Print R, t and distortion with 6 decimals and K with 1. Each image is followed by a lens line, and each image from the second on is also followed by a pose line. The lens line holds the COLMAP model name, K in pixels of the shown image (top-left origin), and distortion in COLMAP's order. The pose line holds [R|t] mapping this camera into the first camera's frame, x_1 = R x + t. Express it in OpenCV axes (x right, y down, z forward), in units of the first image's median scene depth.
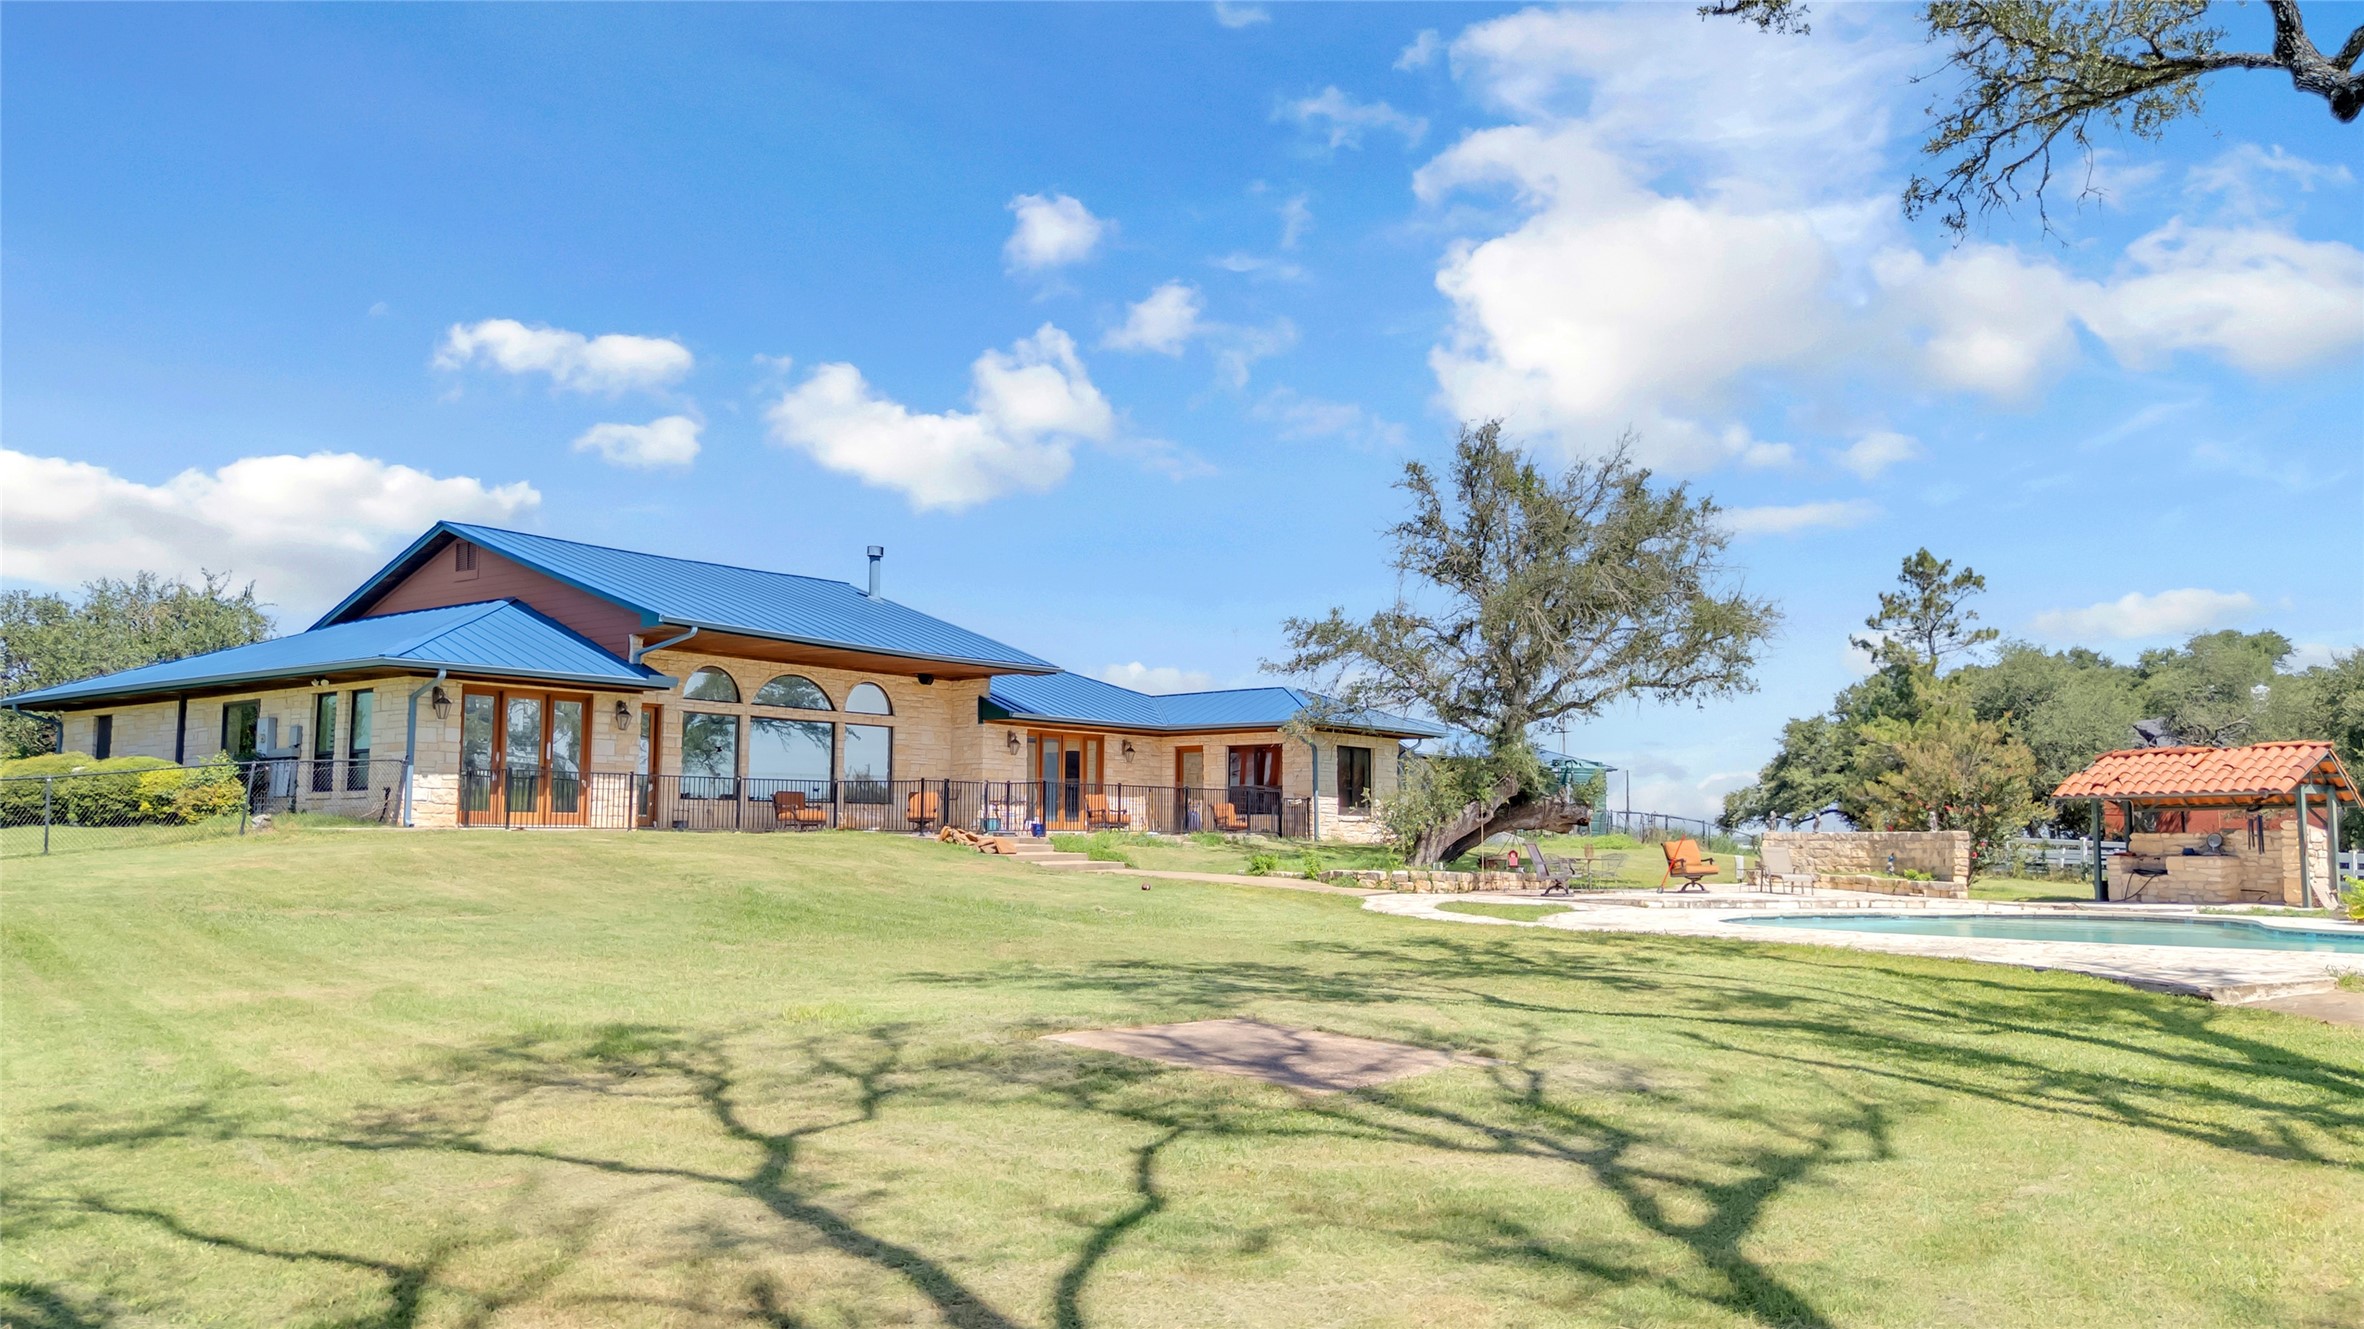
lens RADIAL K [[1864.3, 0, 1267.4], [0, 1864.3, 667.4], [0, 0, 1]] dist [0.041211, -0.049951]
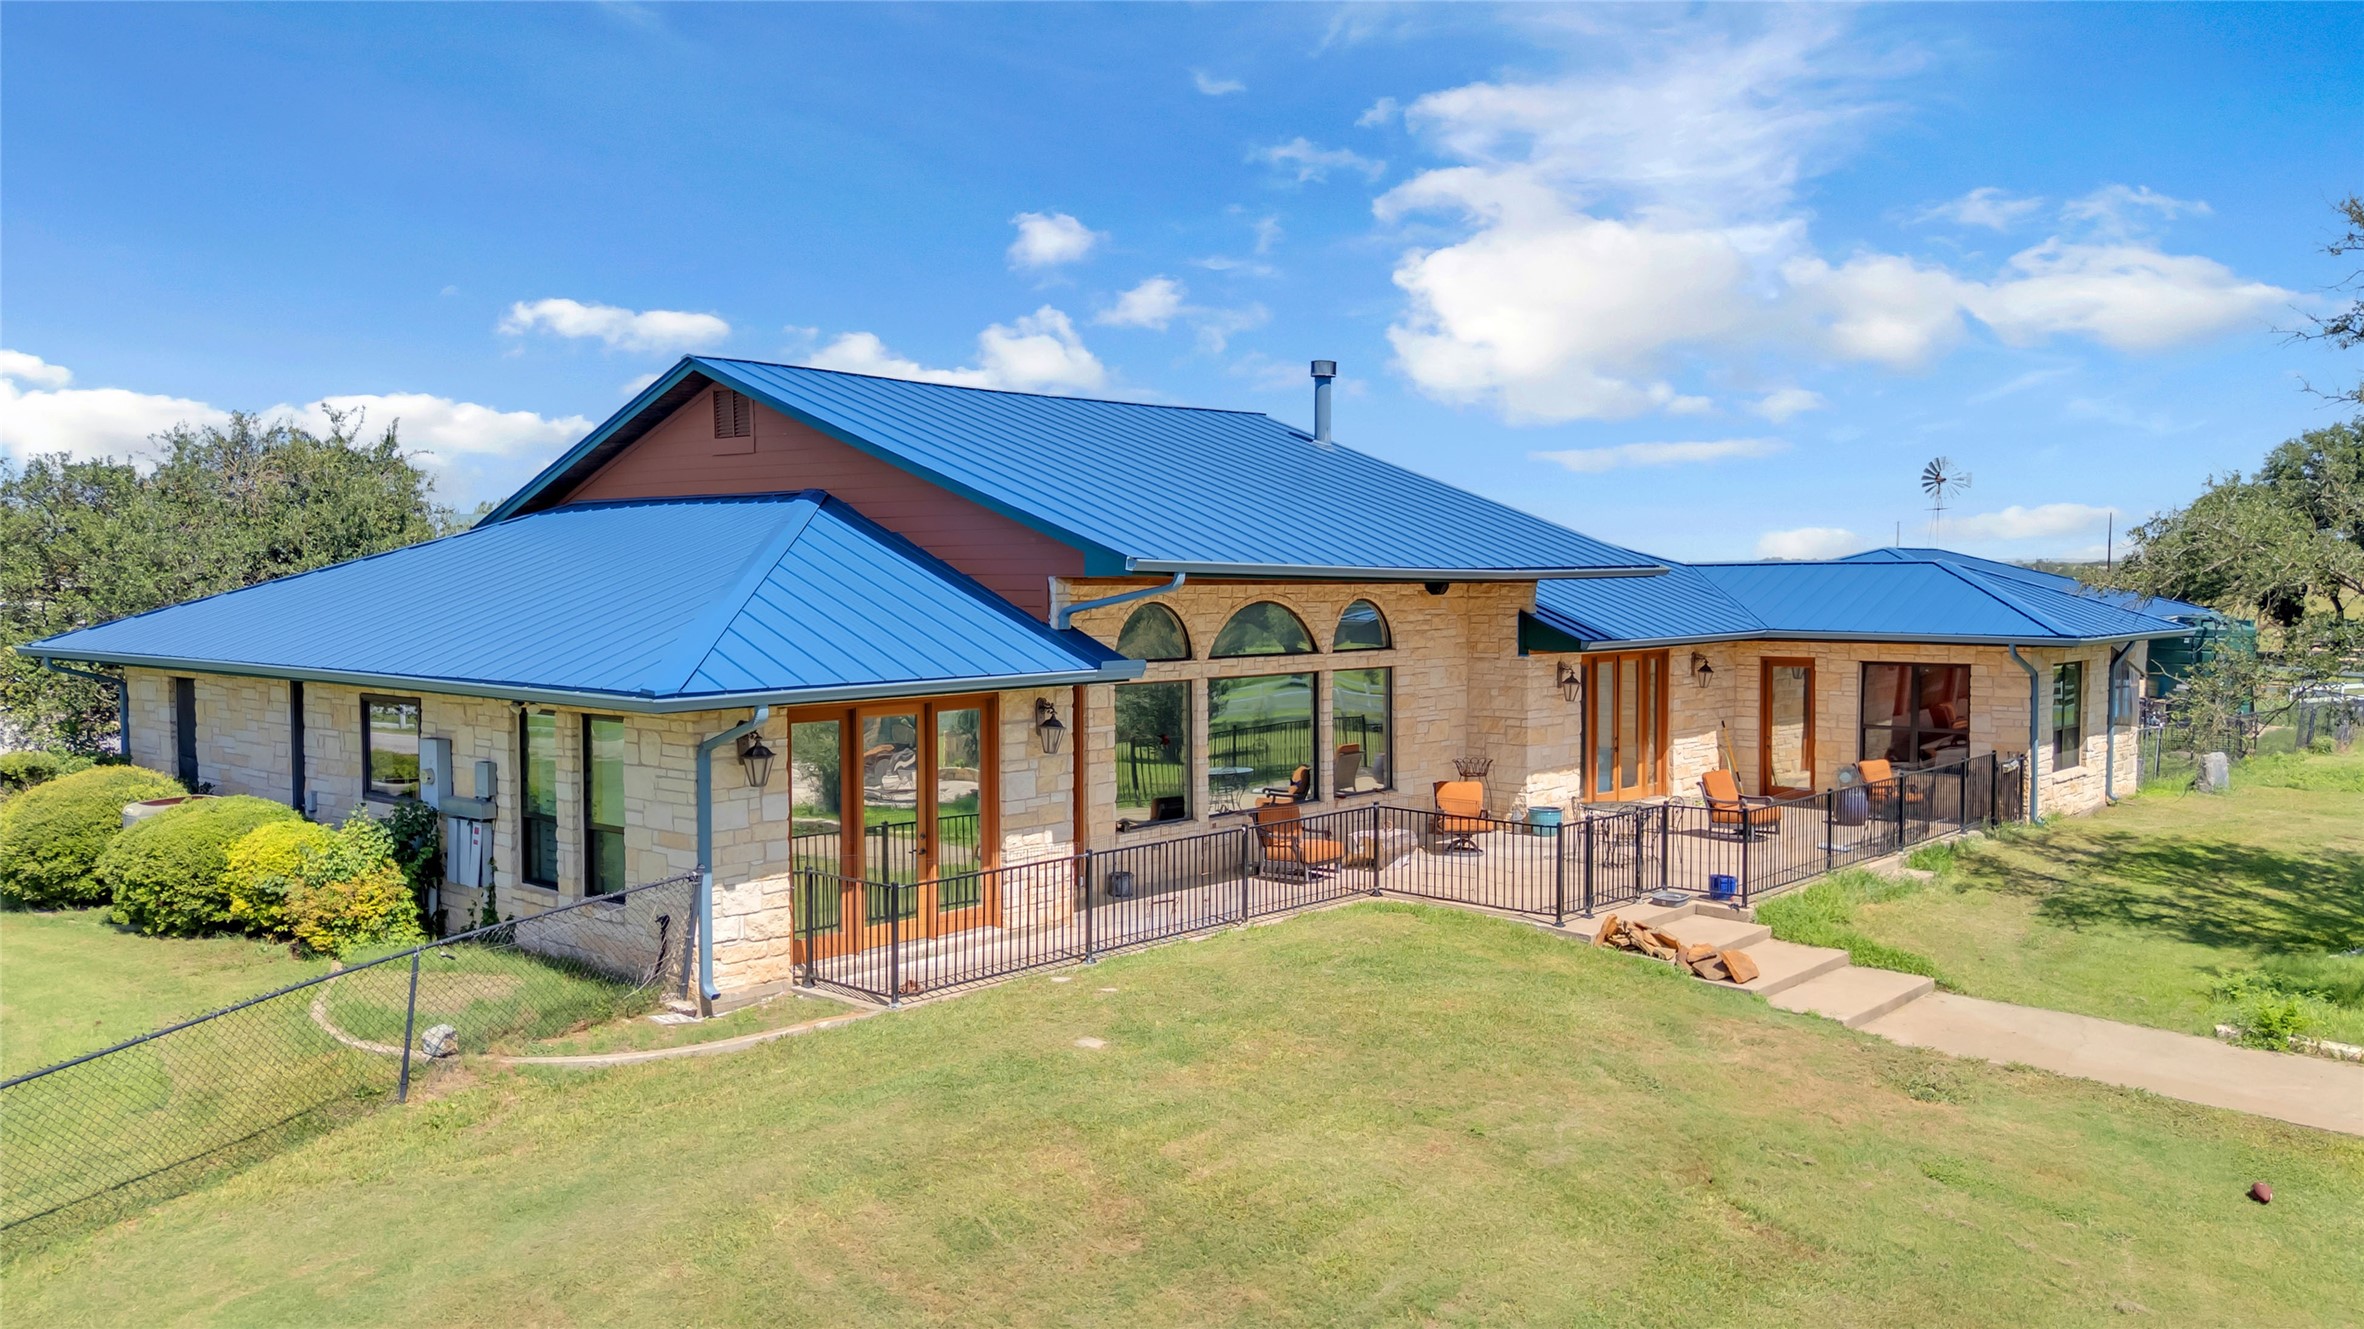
lens RADIAL K [[1726.8, 0, 1182.0], [0, 1726.8, 664.5], [0, 0, 1]] dist [0.051535, -0.061275]
pose [[0.996188, 0.002621, -0.087190, -0.261405], [0.012099, 0.985735, 0.167867, -0.078763], [0.086386, -0.168282, 0.981946, 0.506580]]
